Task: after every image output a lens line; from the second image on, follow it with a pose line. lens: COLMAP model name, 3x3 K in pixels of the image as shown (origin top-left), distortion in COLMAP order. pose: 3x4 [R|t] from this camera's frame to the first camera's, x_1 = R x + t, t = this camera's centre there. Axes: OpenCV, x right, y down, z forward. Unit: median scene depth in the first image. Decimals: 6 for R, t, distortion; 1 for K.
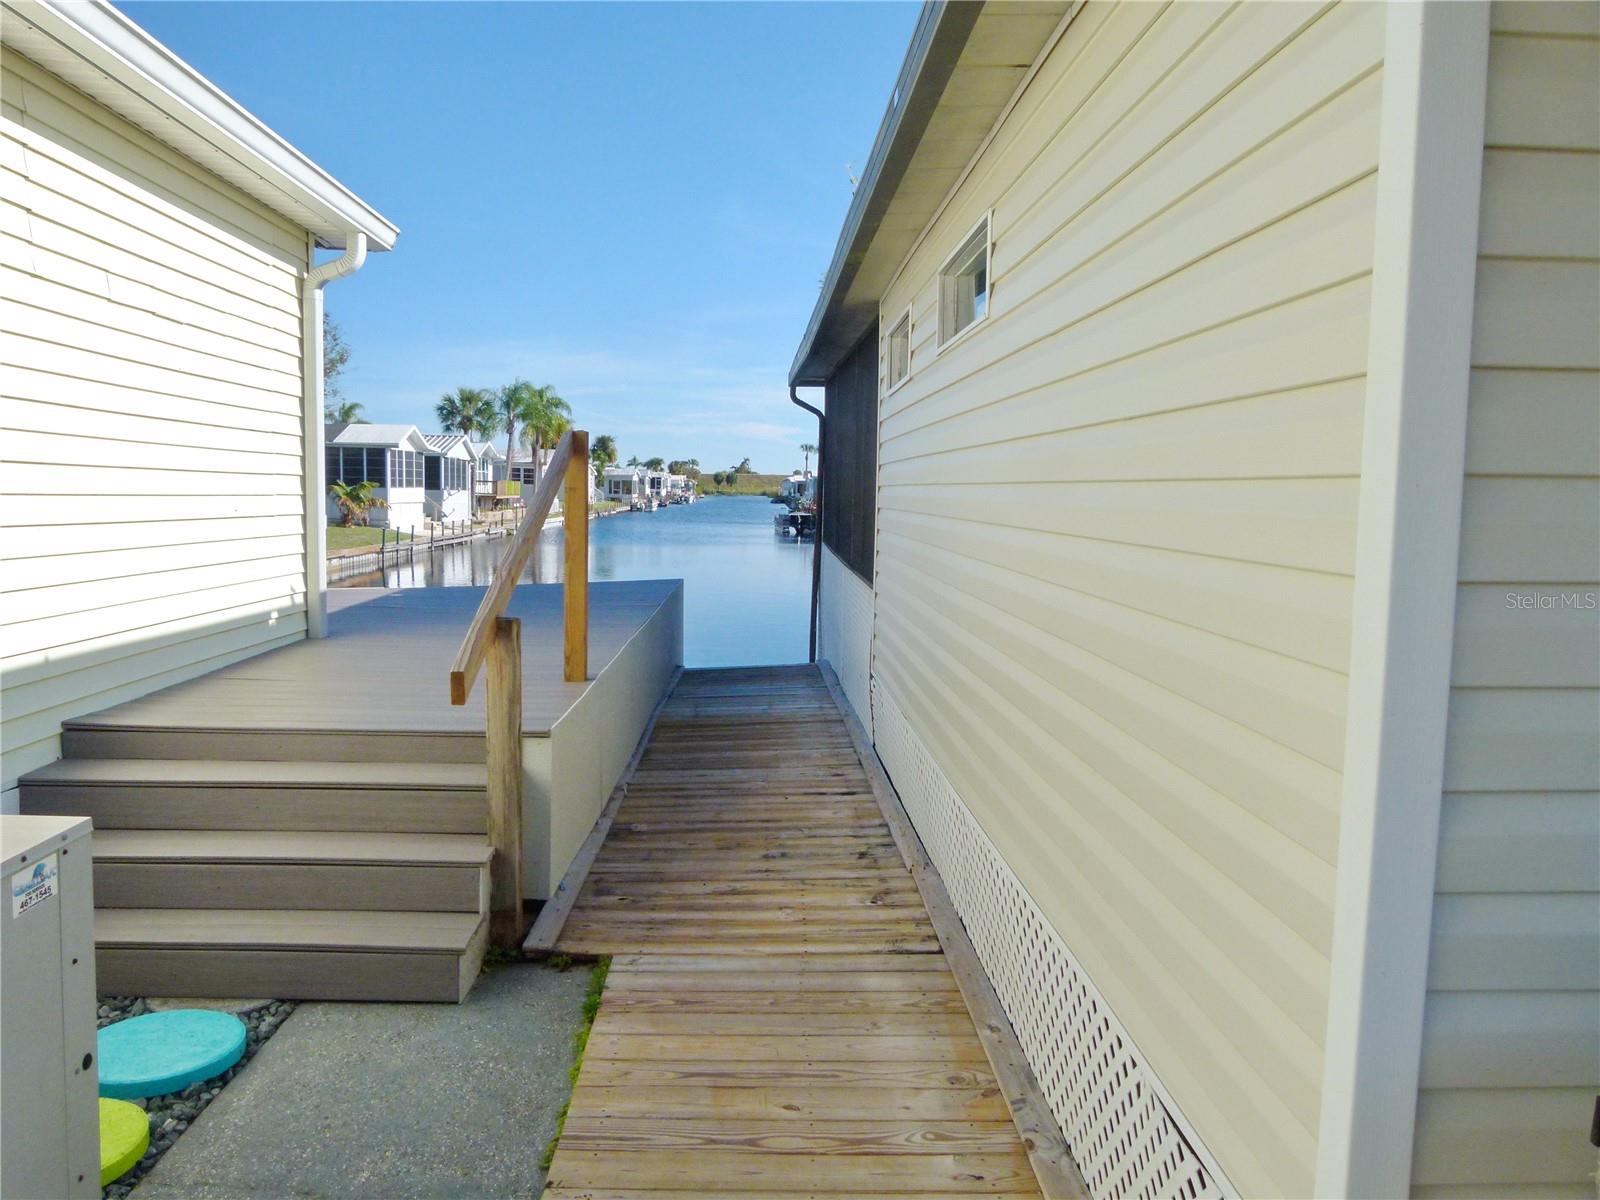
lens RADIAL K [[1225.5, 0, 779.2], [0, 1225.5, 603.5], [0, 0, 1]] dist [-0.044552, 0.033309]
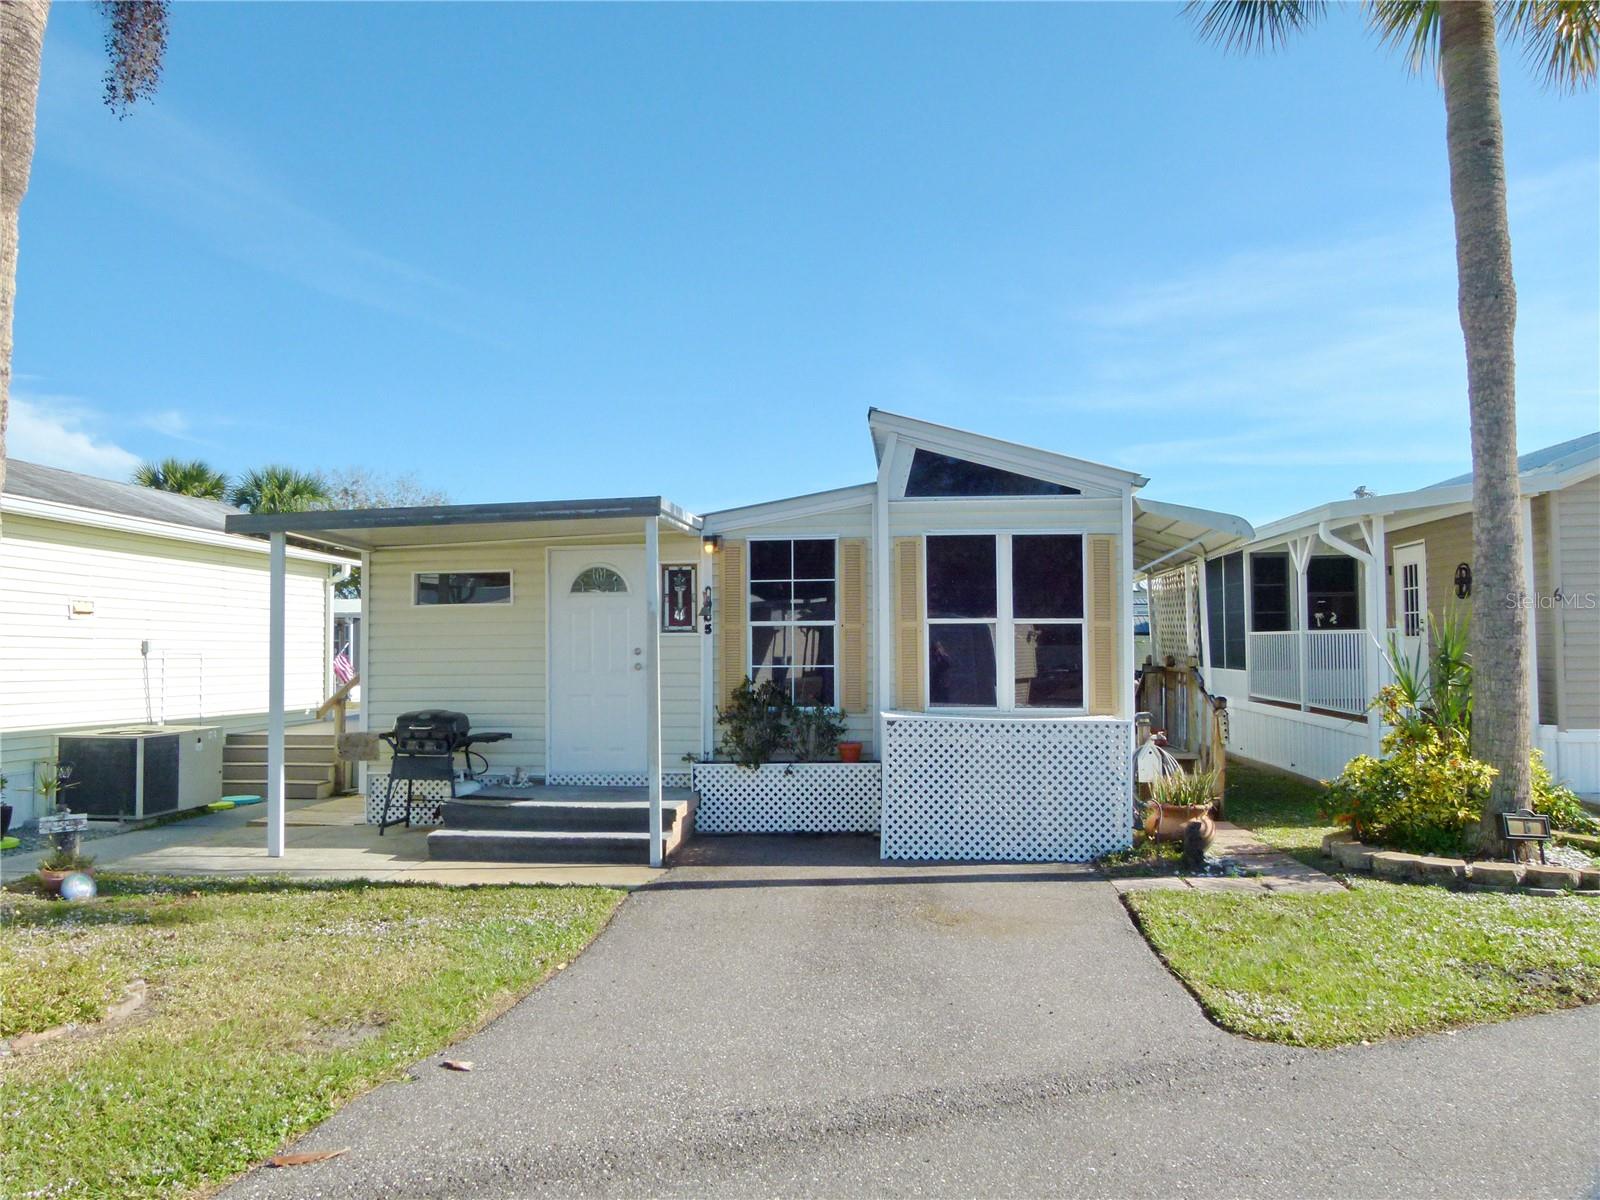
lens RADIAL K [[1225.5, 0, 779.2], [0, 1225.5, 603.5], [0, 0, 1]] dist [-0.044552, 0.033309]
pose [[0.989040, -0.027689, -0.145026, 0.509329], [0.008917, 0.991667, -0.128522, 0.065551], [0.147376, 0.125820, 0.981045, -0.760909]]
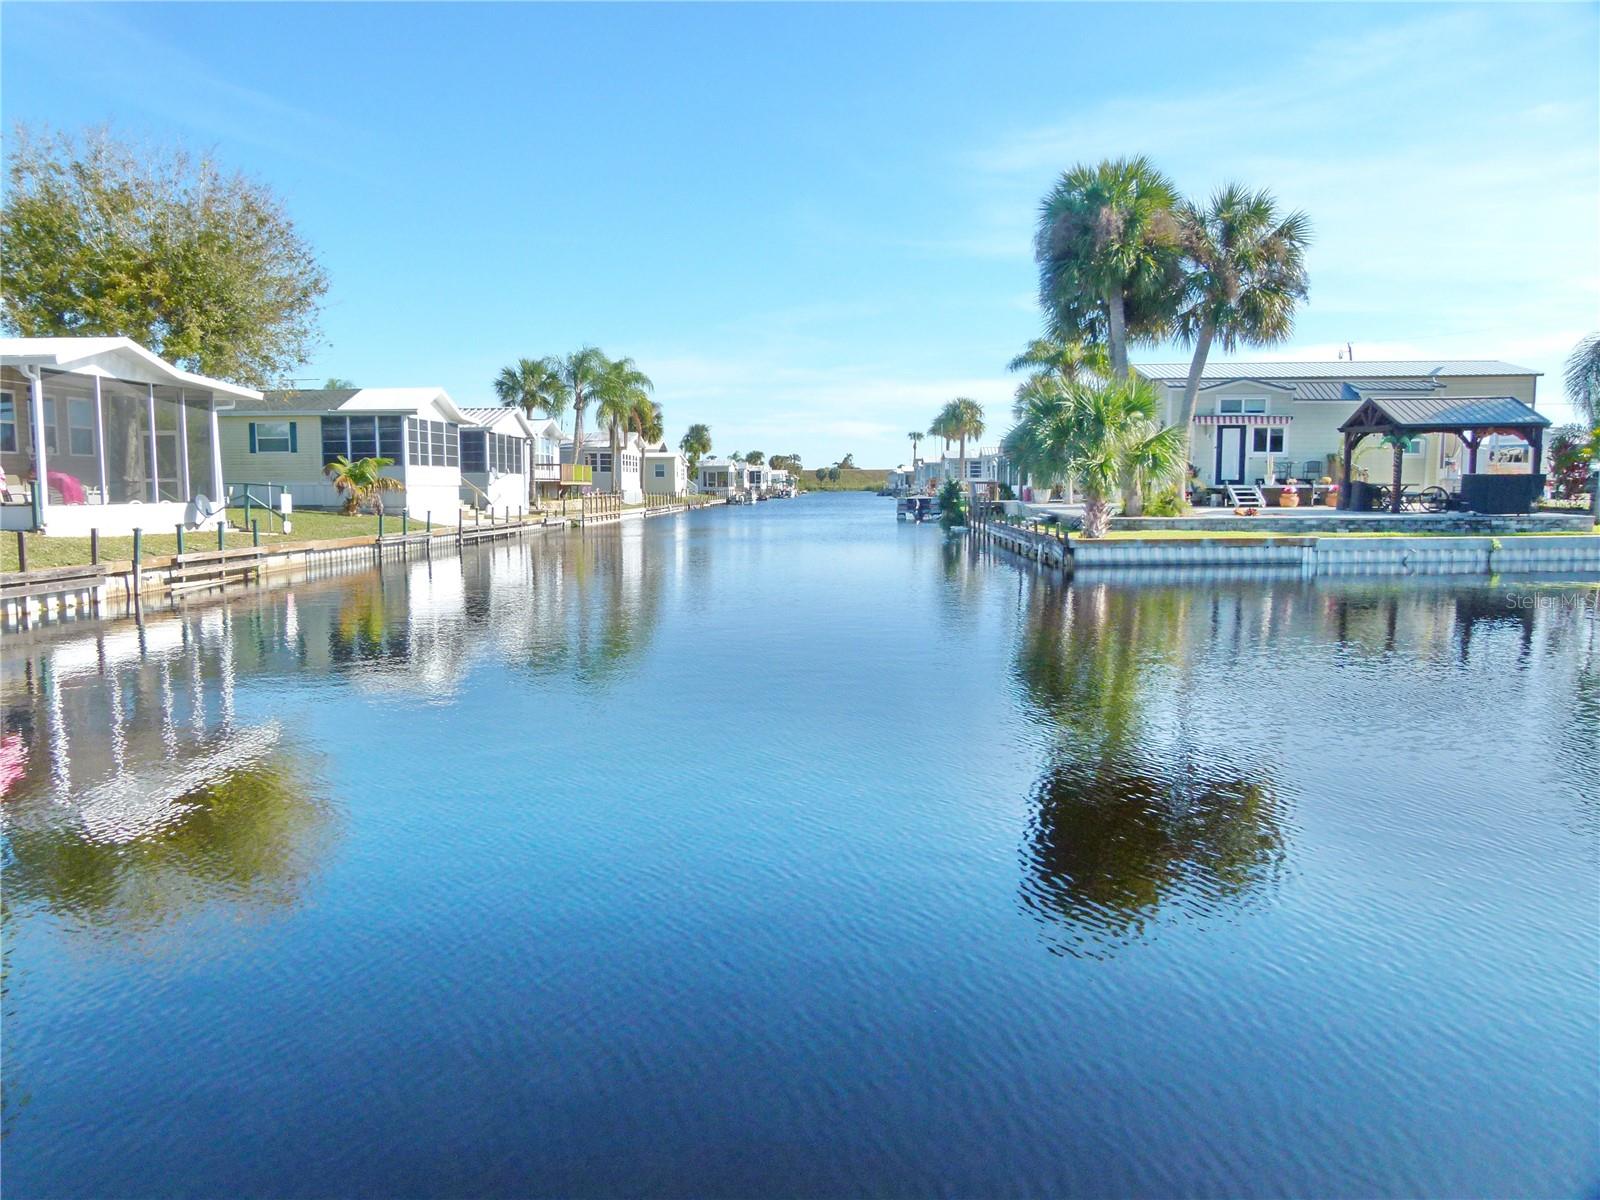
lens RADIAL K [[1225.5, 0, 779.2], [0, 1225.5, 603.5], [0, 0, 1]] dist [-0.044552, 0.033309]
pose [[0.996325, -0.012283, -0.084768, -0.008938], [0.012376, 0.999923, 0.000568, -0.001999], [0.084754, -0.001615, 0.996401, 0.155183]]
